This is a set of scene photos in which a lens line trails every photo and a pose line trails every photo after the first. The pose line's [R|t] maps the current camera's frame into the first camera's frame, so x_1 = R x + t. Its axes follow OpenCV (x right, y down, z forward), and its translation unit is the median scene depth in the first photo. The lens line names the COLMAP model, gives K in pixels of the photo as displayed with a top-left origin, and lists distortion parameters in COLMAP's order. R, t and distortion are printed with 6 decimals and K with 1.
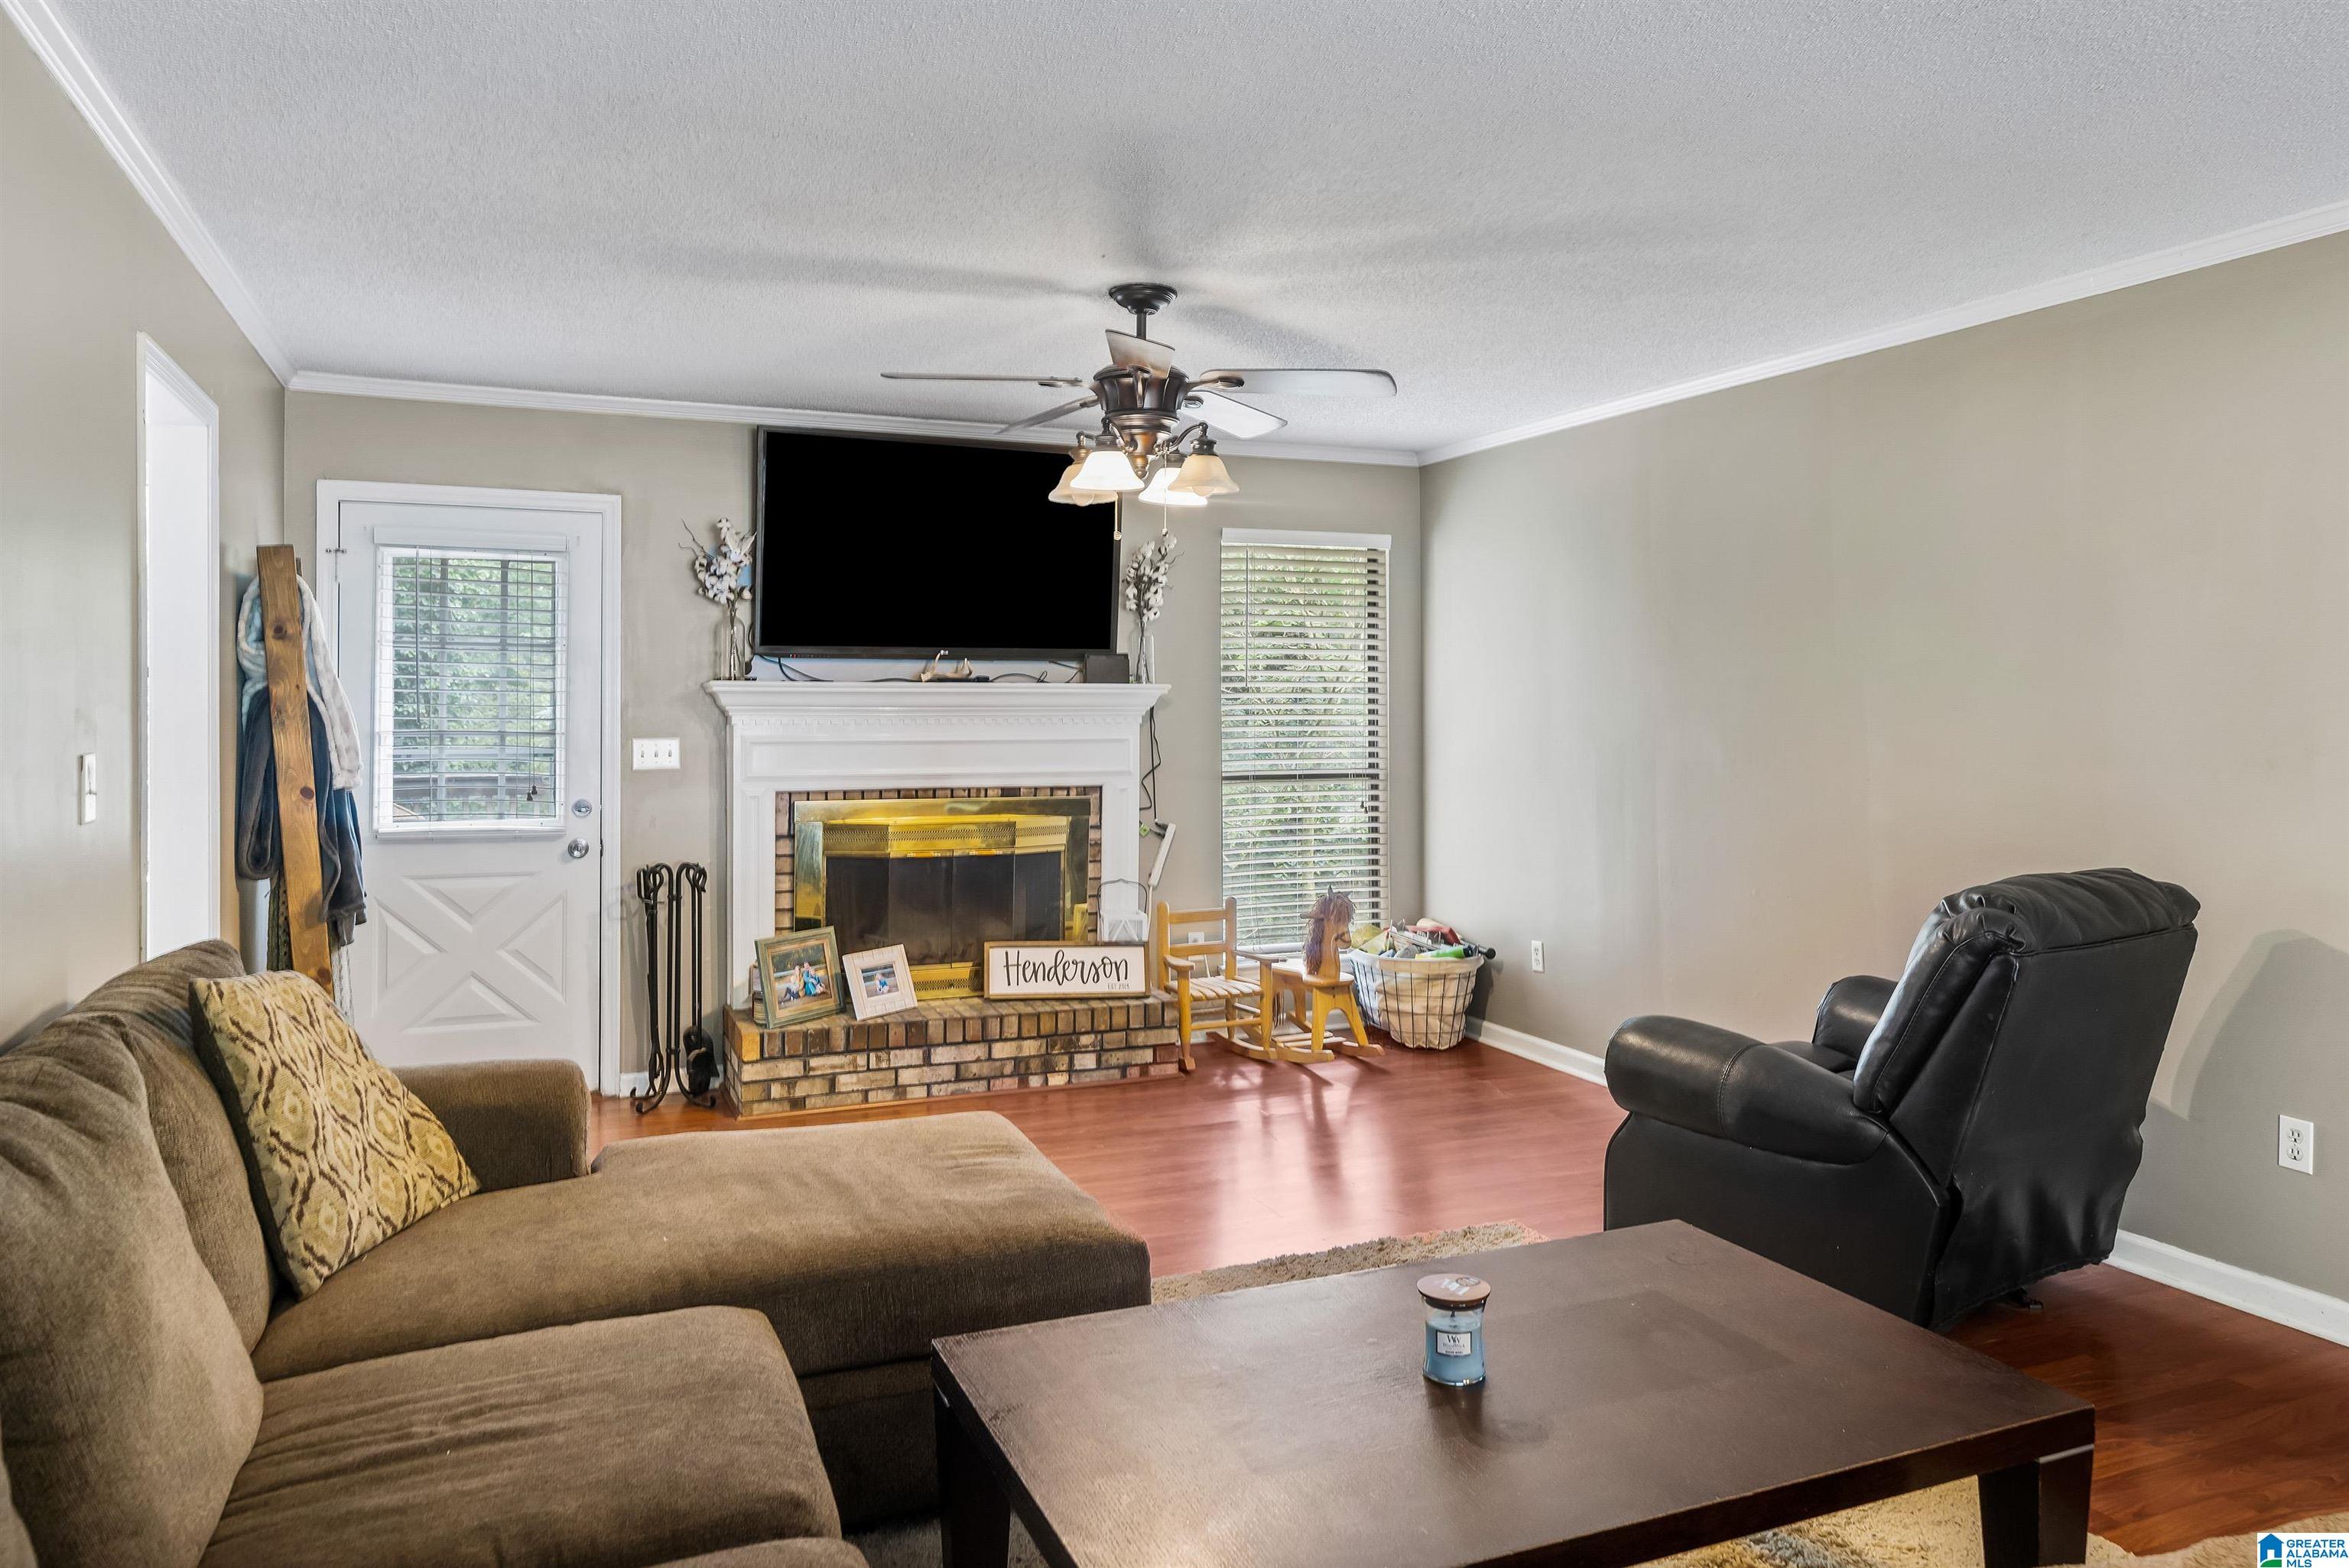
lens RADIAL K [[1591.3, 0, 1216.3], [0, 1591.3, 711.9], [0, 0, 1]] dist [-0.007584, -0.000716]
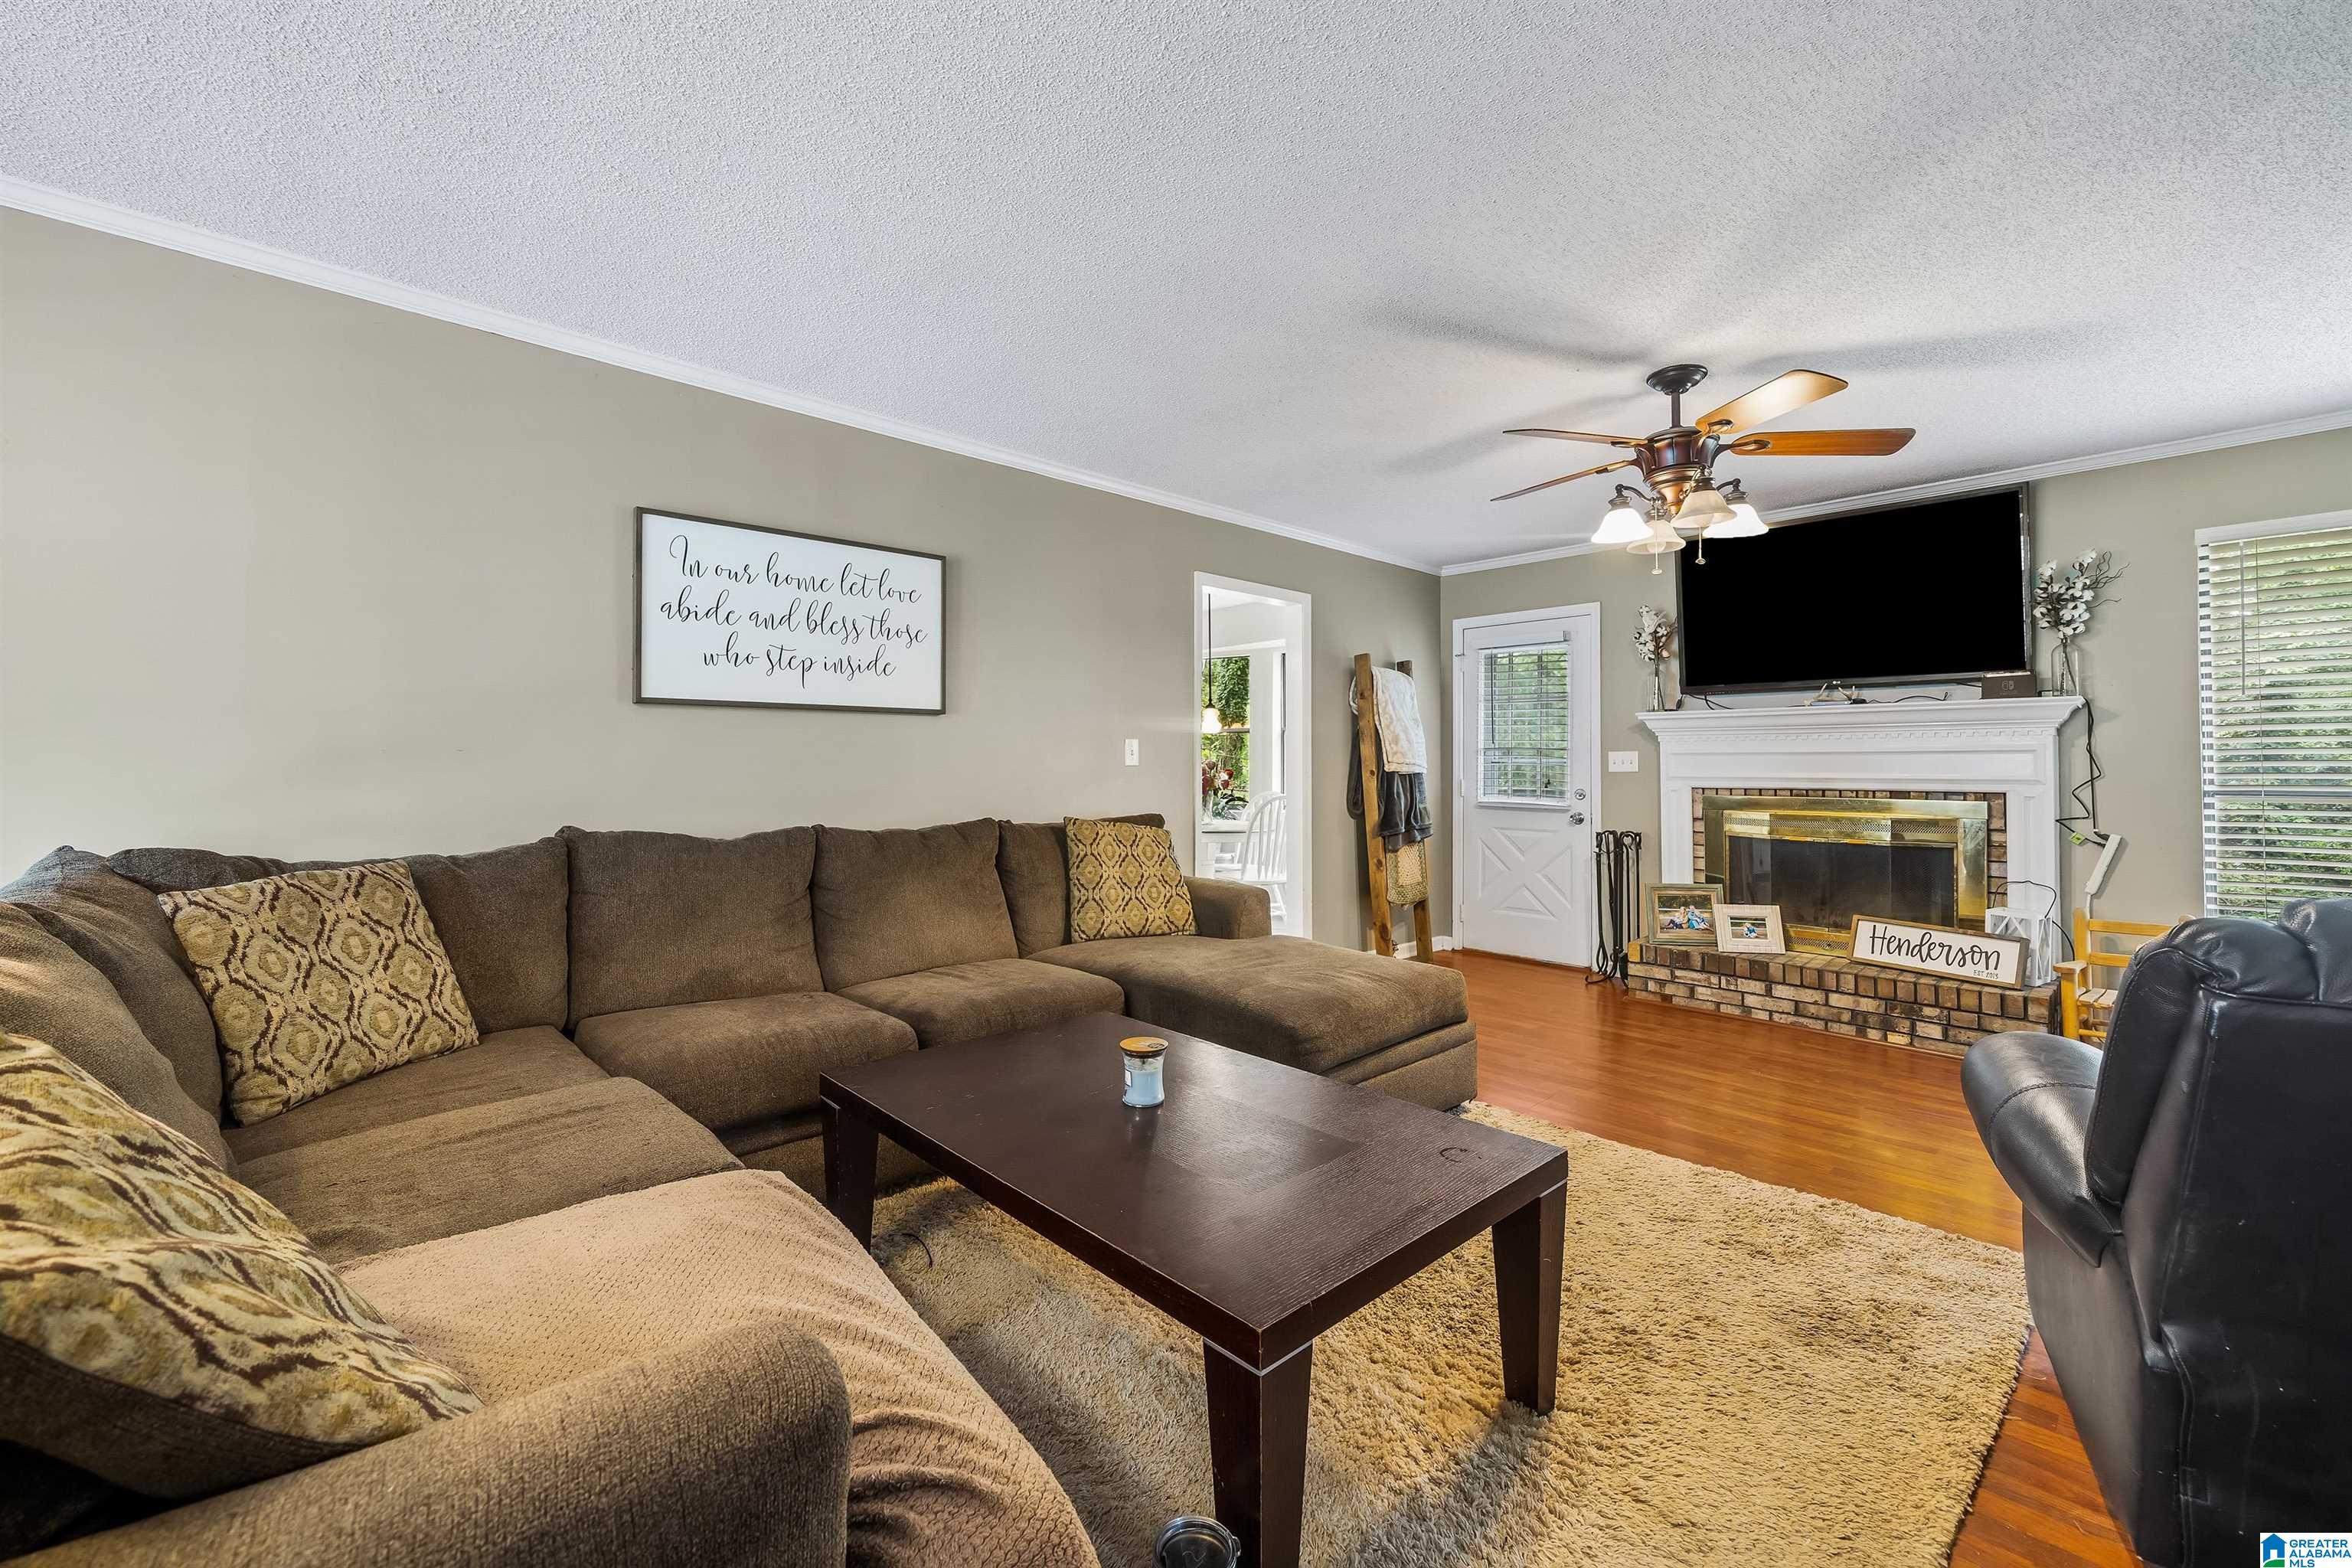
lens RADIAL K [[938.3, 0, 1180.5], [0, 938.3, 766.5], [0, 0, 1]] dist [0.001238, 0.000090]
pose [[0.338403, -0.001919, -0.940999, 0.375100], [-0.006984, 0.999965, -0.004551, 0.038594], [0.940975, 0.008111, 0.338378, 0.272676]]
